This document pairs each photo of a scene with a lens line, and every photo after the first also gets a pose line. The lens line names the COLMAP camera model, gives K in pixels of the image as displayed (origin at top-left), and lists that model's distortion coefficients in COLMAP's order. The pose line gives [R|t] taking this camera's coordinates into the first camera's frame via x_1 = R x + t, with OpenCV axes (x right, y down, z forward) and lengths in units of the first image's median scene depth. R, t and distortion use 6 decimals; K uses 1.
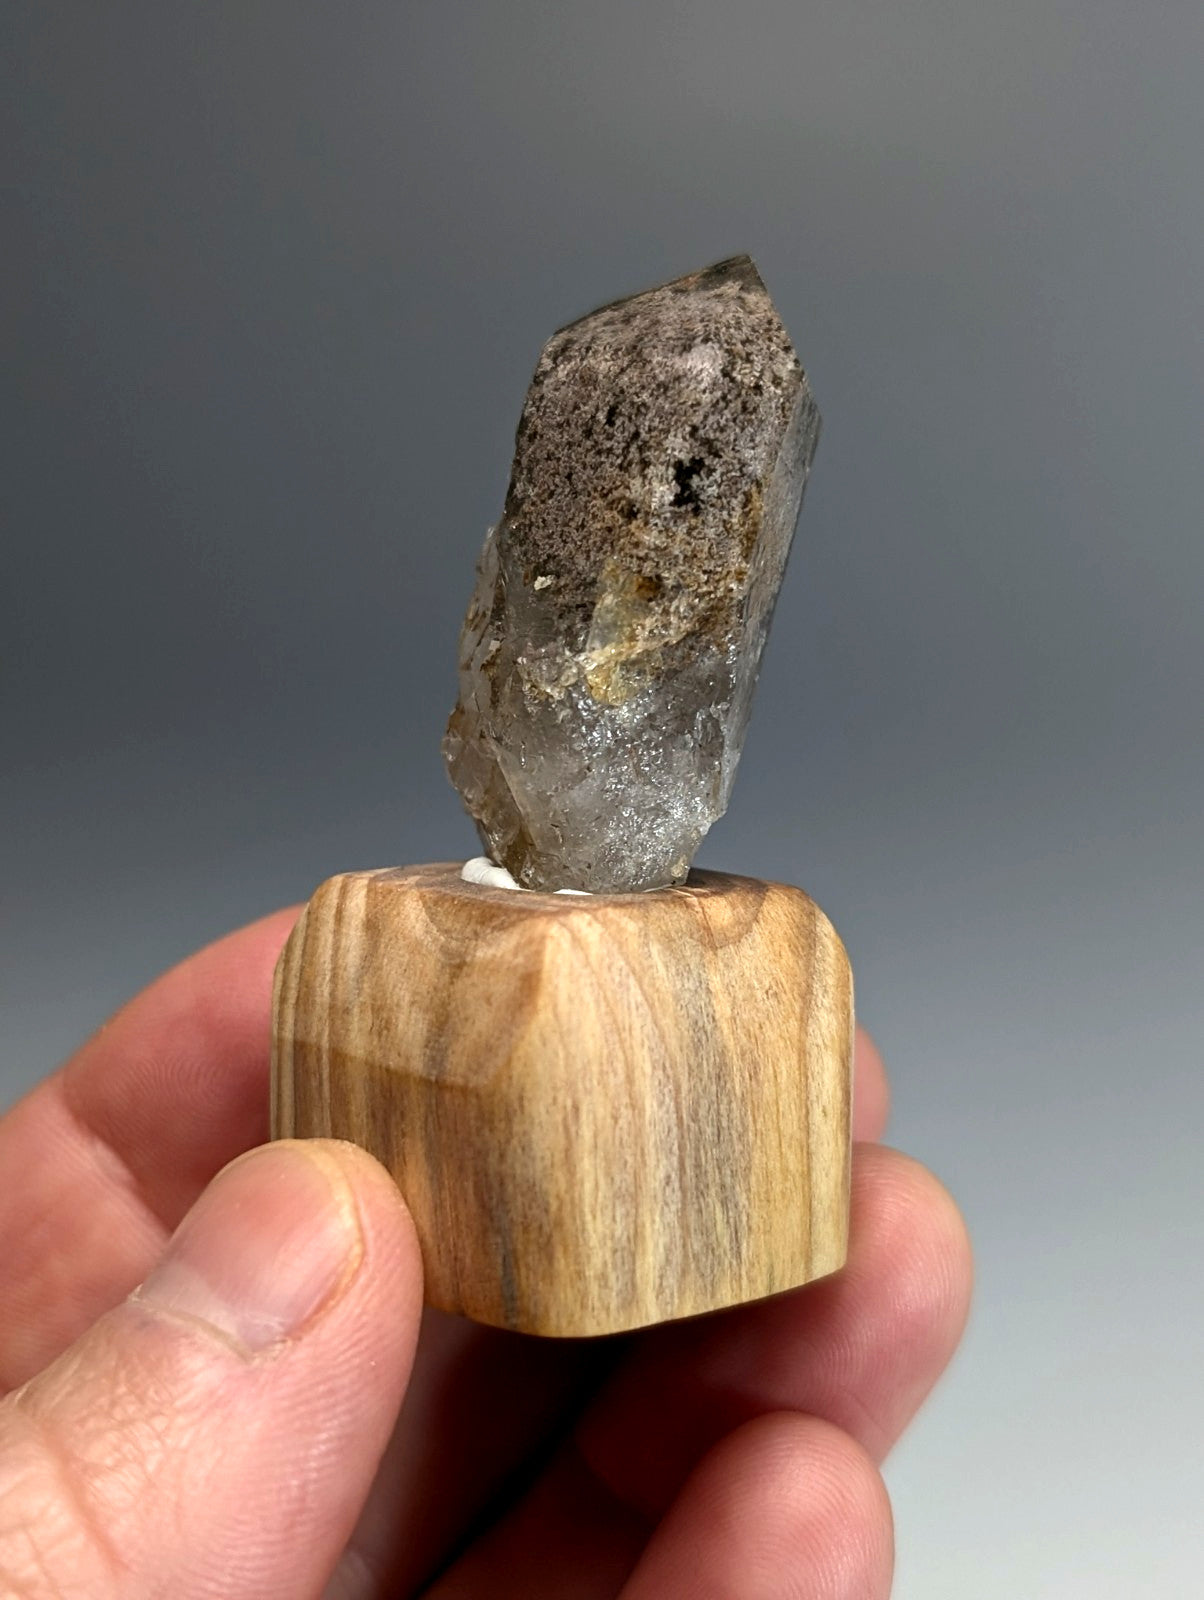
lens RADIAL K [[2322.8, 0, 602.0], [0, 2322.8, 800.0], [0, 0, 1]] dist [0.115850, -0.083622]
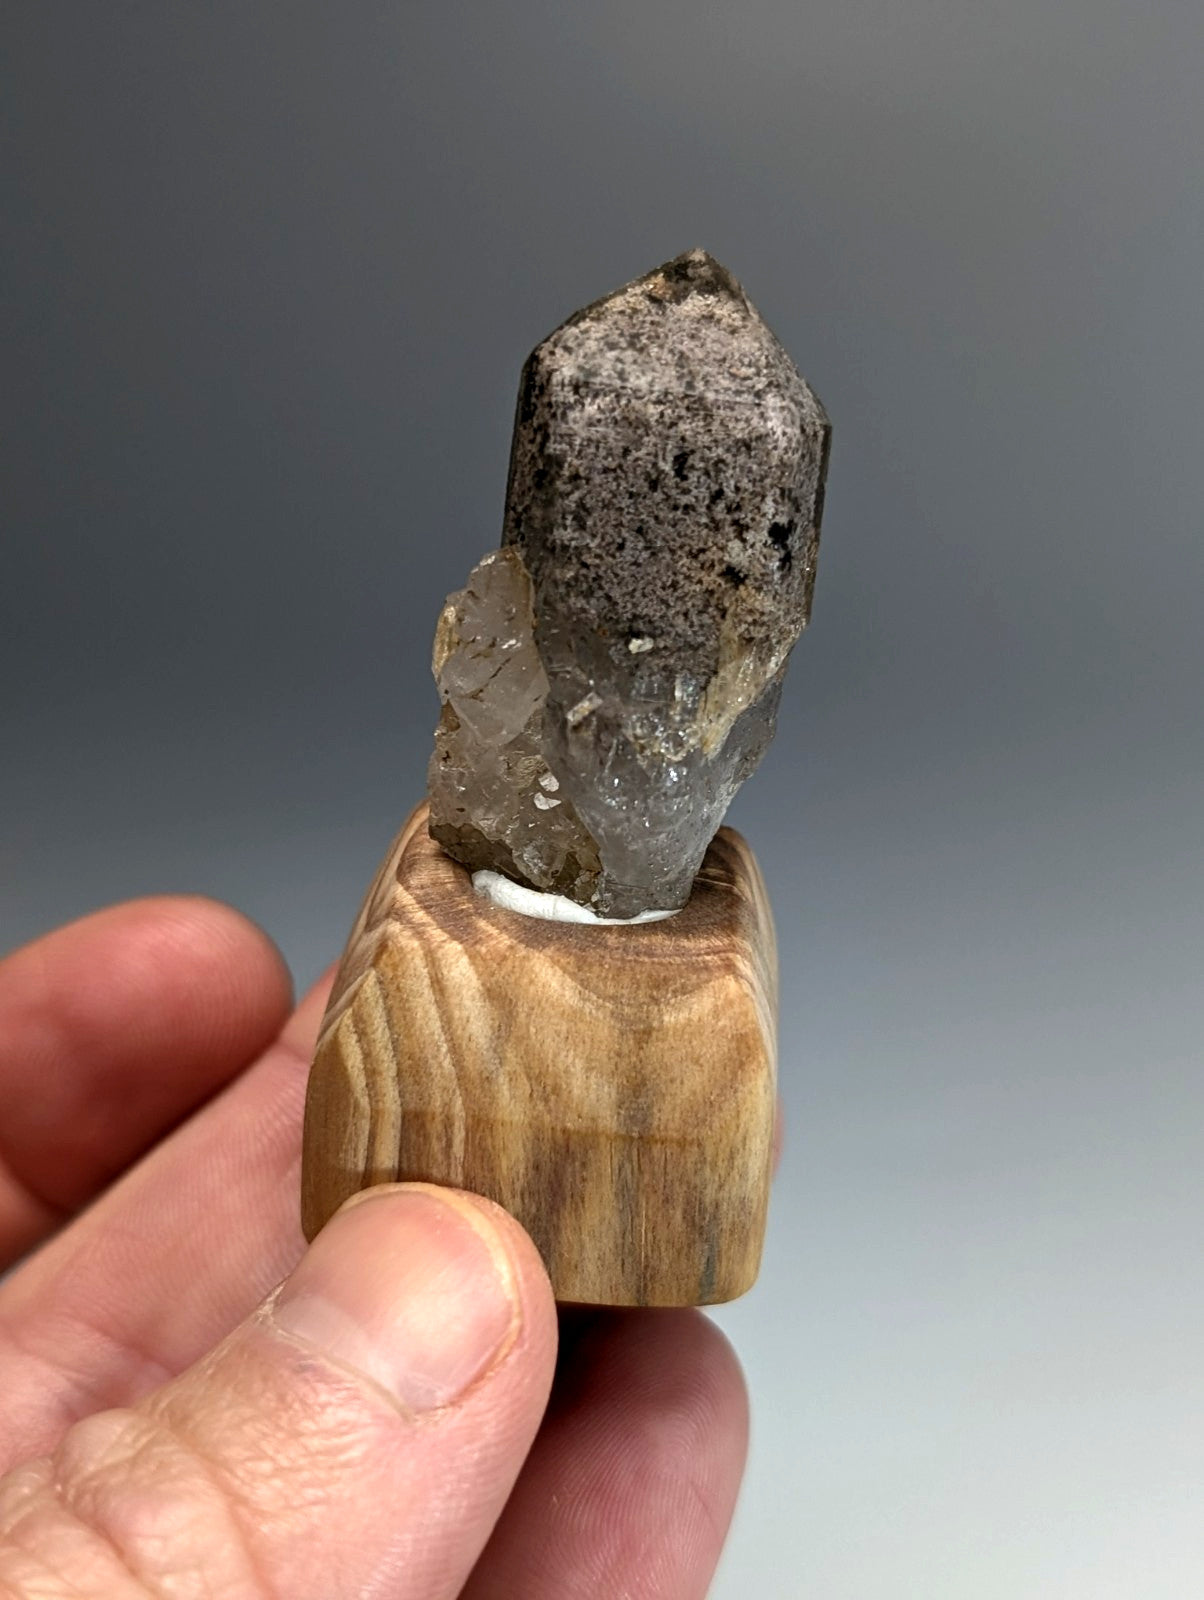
lens RADIAL K [[2322.8, 0, 602.0], [0, 2322.8, 800.0], [0, 0, 1]] dist [0.115850, -0.083622]
pose [[0.690070, -0.267994, 0.672297, -0.745043], [-0.014867, 0.923471, 0.383379, -0.424744], [-0.723590, -0.274554, 0.633275, 0.358435]]
